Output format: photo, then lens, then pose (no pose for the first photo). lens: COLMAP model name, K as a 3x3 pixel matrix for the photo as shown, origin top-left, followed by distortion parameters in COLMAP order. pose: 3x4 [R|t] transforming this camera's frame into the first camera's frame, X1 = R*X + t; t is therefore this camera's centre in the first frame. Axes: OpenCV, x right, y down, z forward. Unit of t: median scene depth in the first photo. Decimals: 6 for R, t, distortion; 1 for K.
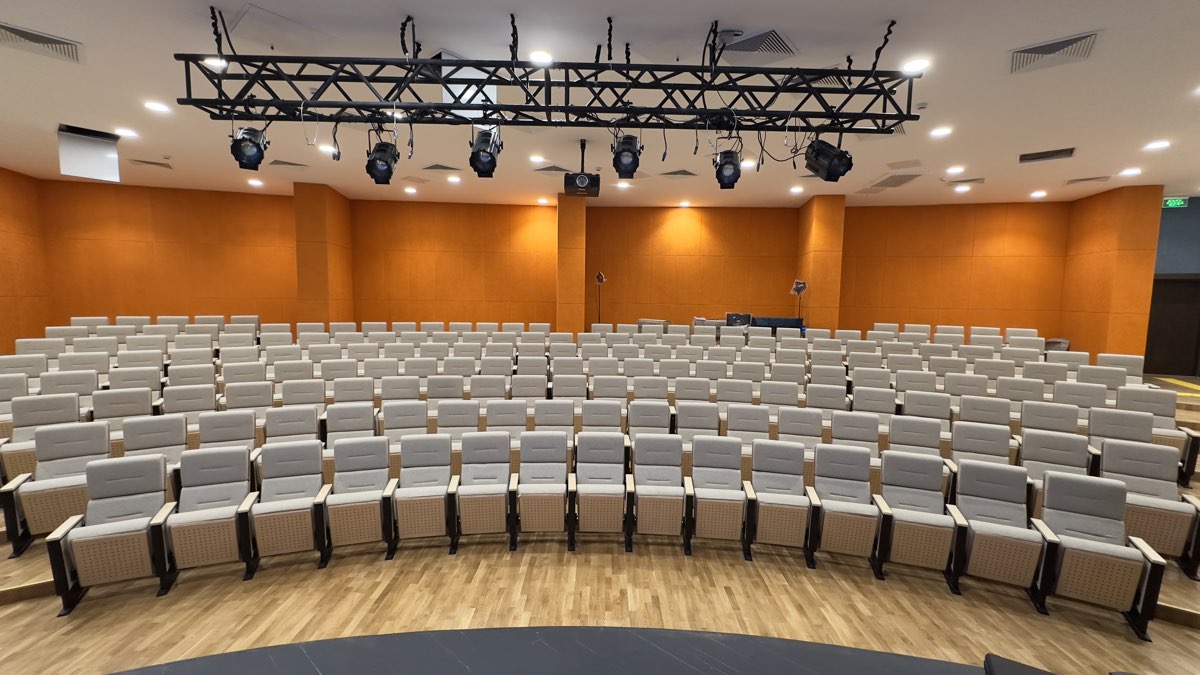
lens RADIAL K [[478.5, 0, 598.5], [0, 478.5, 338.5], [0, 0, 1]] dist [-0.005805, 0.001157]
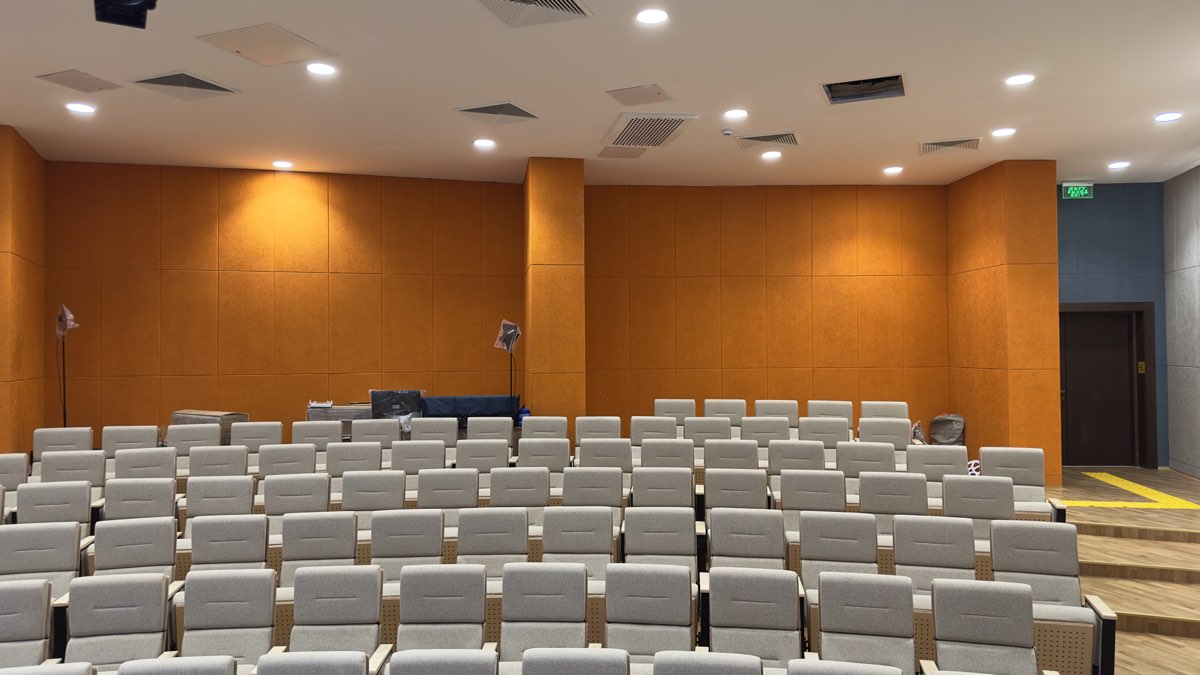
lens RADIAL K [[834.8, 0, 590.7], [0, 834.8, 329.7], [0, 0, 1]] dist [0.085125, -0.115882]
pose [[0.951679, -0.014369, 0.306758, 0.329148], [0.048369, 0.993450, -0.103527, -0.024254], [-0.303261, 0.113363, 0.946140, 0.199339]]
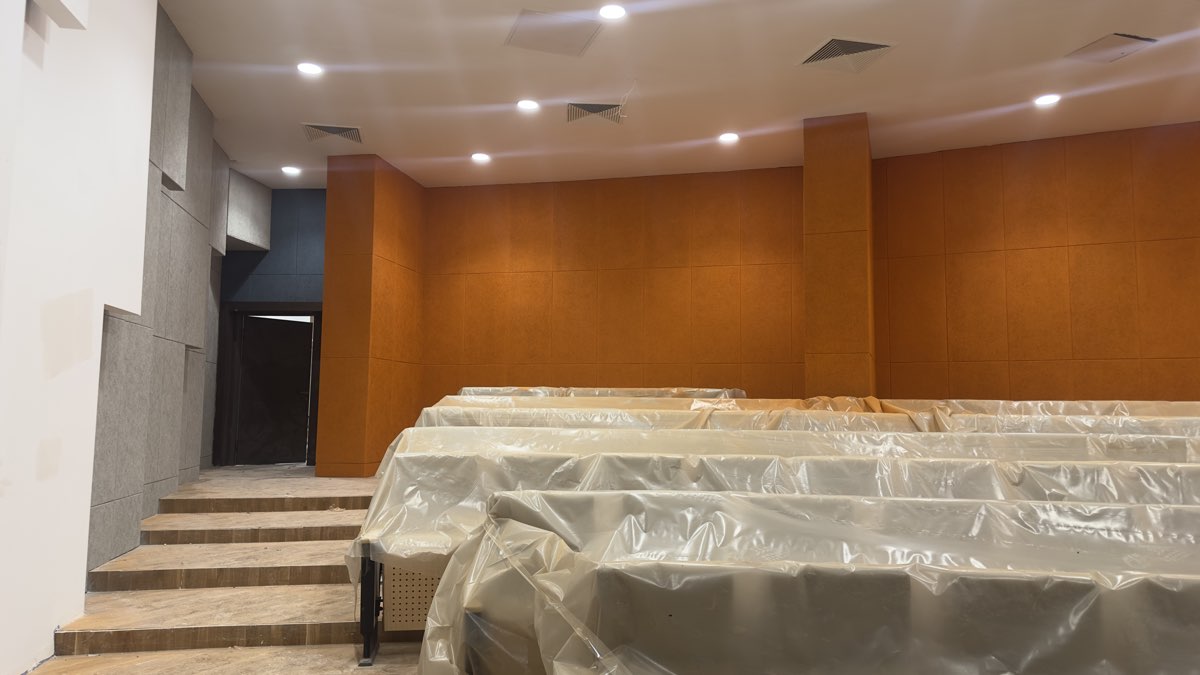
lens RADIAL K [[834.8, 0, 603.8], [0, 834.8, 336.3], [0, 0, 1]] dist [0.085125, -0.115882]
pose [[0.856295, -0.054477, -0.513606, -0.556474], [-0.041636, 0.983904, -0.173777, 0.084996], [0.514806, 0.170189, 0.840244, 0.277818]]
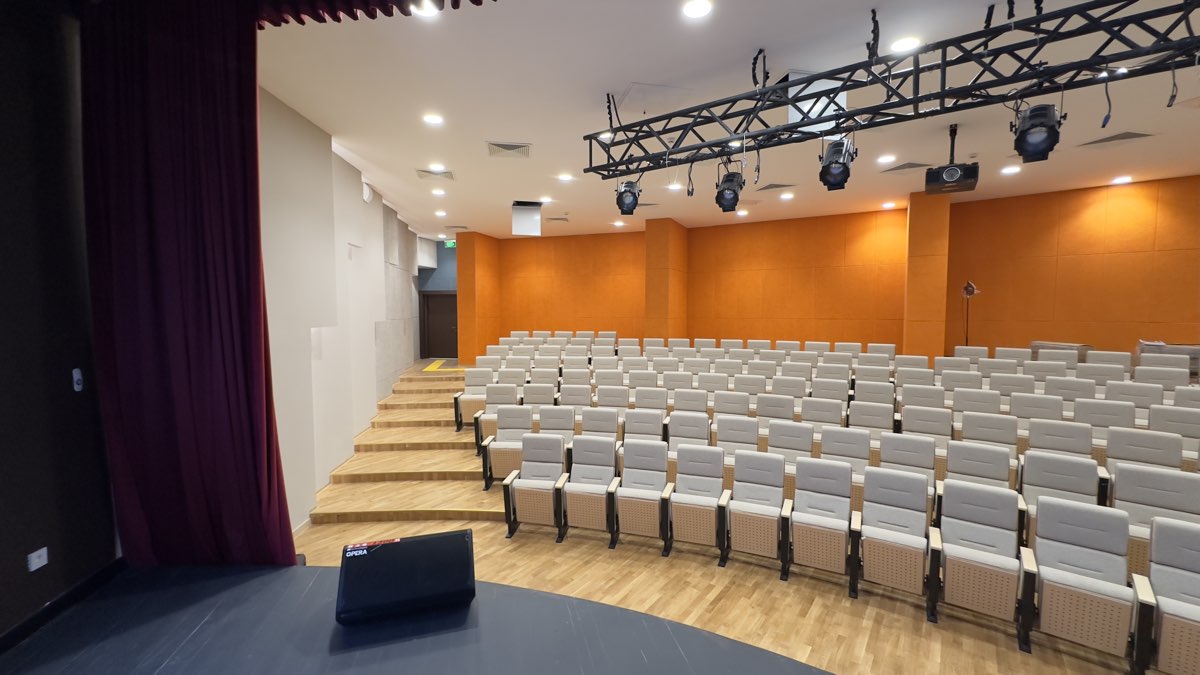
lens RADIAL K [[478.5, 0, 598.4], [0, 478.5, 338.4], [0, 0, 1]] dist [-0.005805, 0.001157]
pose [[0.801979, 0.019175, -0.597044, -0.026149], [-0.040520, 0.998929, -0.022347, -0.001864], [0.595976, 0.042114, 0.801897, -0.015638]]
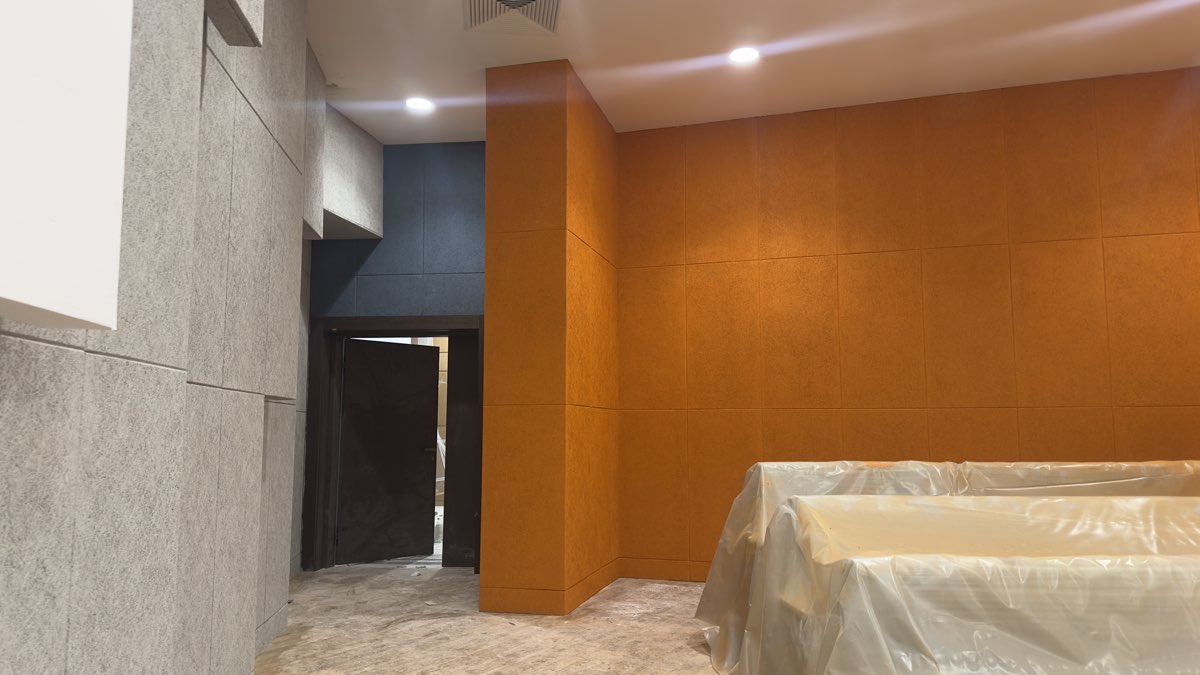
lens RADIAL K [[834.8, 0, 605.5], [0, 834.8, 342.9], [0, 0, 1]] dist [0.085125, -0.115882]
pose [[0.820375, -0.077906, -0.566494, -1.135526], [-0.035292, 0.981889, -0.186141, -0.019548], [0.570736, 0.172698, 0.802768, 0.630469]]
